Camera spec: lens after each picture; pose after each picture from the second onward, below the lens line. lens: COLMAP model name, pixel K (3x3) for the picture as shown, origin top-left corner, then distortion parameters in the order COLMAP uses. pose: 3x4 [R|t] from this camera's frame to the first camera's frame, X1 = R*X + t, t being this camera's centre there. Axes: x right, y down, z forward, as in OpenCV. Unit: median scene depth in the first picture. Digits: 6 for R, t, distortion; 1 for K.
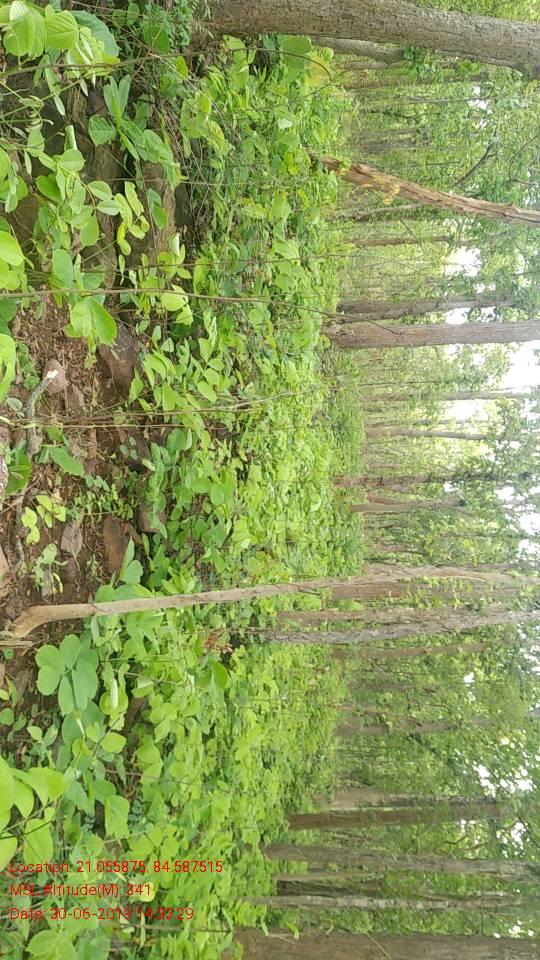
lens RADIAL K [[733.9, 0, 270.9], [0, 733.9, 471.5], [0, 0, 1]] dist [0.052919, -0.090656]
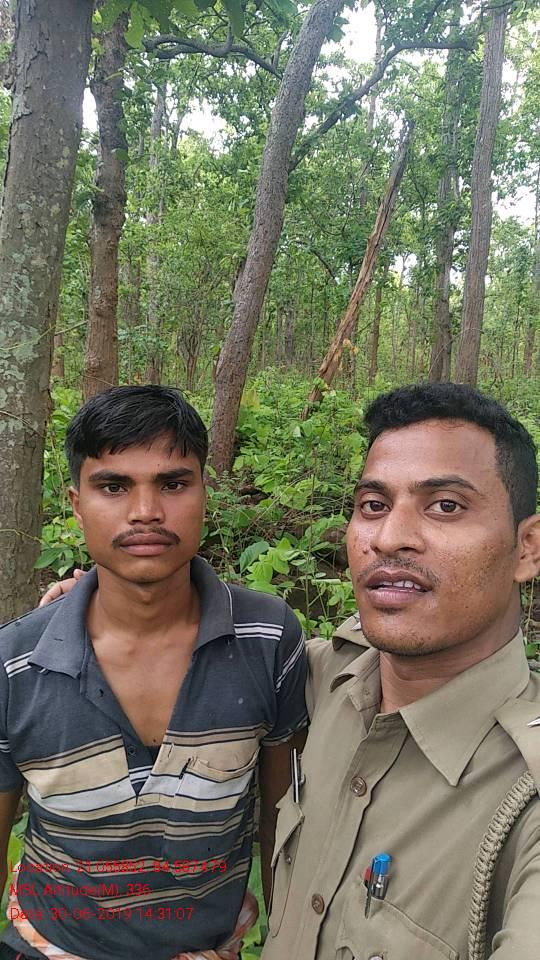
lens RADIAL K [[733.9, 0, 270.9], [0, 733.9, 471.5], [0, 0, 1]] dist [0.052919, -0.090656]
pose [[0.117234, -0.992274, -0.040608, -0.002768], [0.906664, 0.123625, -0.403332, 0.010331], [0.405236, 0.010467, 0.914152, -0.178759]]
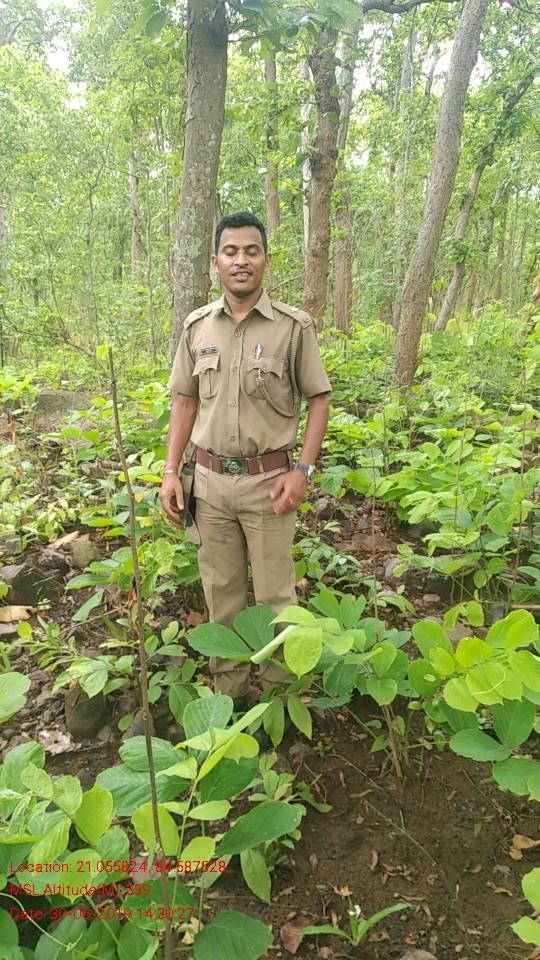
lens RADIAL K [[733.9, 0, 270.9], [0, 733.9, 471.5], [0, 0, 1]] dist [0.052919, -0.090656]
pose [[0.097483, -0.985894, -0.136053, -0.072880], [0.708308, 0.164760, -0.686407, 0.290743], [0.699140, -0.029455, 0.714377, -0.331708]]
